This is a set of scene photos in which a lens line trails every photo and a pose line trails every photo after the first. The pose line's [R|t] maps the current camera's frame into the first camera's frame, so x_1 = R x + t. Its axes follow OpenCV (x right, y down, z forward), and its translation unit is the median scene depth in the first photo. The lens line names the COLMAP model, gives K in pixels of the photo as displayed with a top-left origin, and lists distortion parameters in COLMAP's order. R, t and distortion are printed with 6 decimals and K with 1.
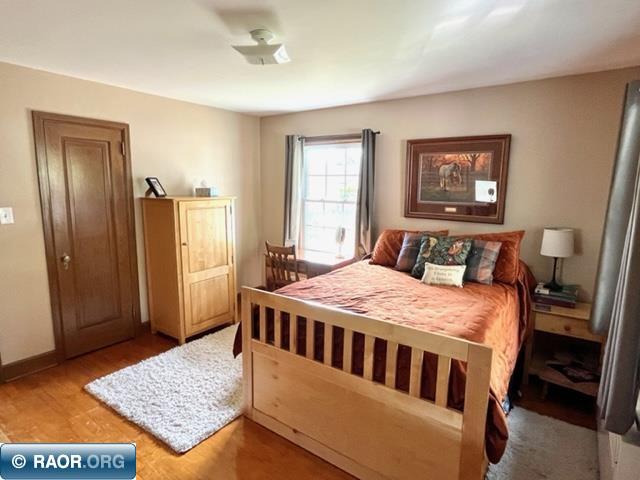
lens RADIAL K [[362.4, 0, 320.9], [0, 362.4, 239.3], [0, 0, 1]] dist [0.007528, 0.000455]
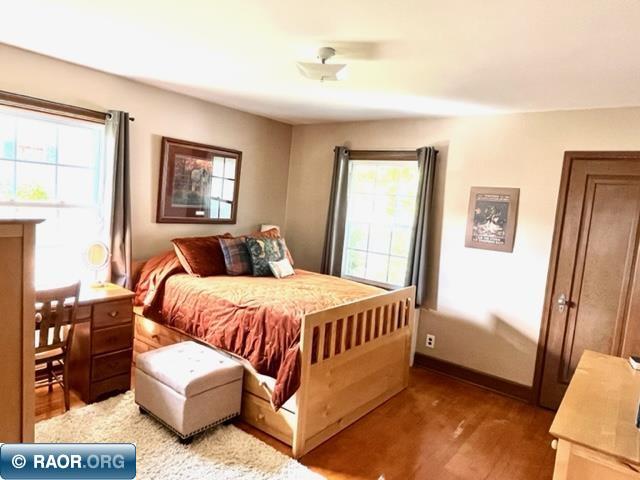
lens RADIAL K [[411.9, 0, 320.6], [0, 411.9, 240.7], [0, 0, 1]] dist [-0.006281, -0.000883]
pose [[0.061106, -0.105915, 0.992496, -0.791543], [0.069723, 0.992378, 0.101610, -0.098579], [-0.995693, 0.062990, 0.068025, 0.580156]]
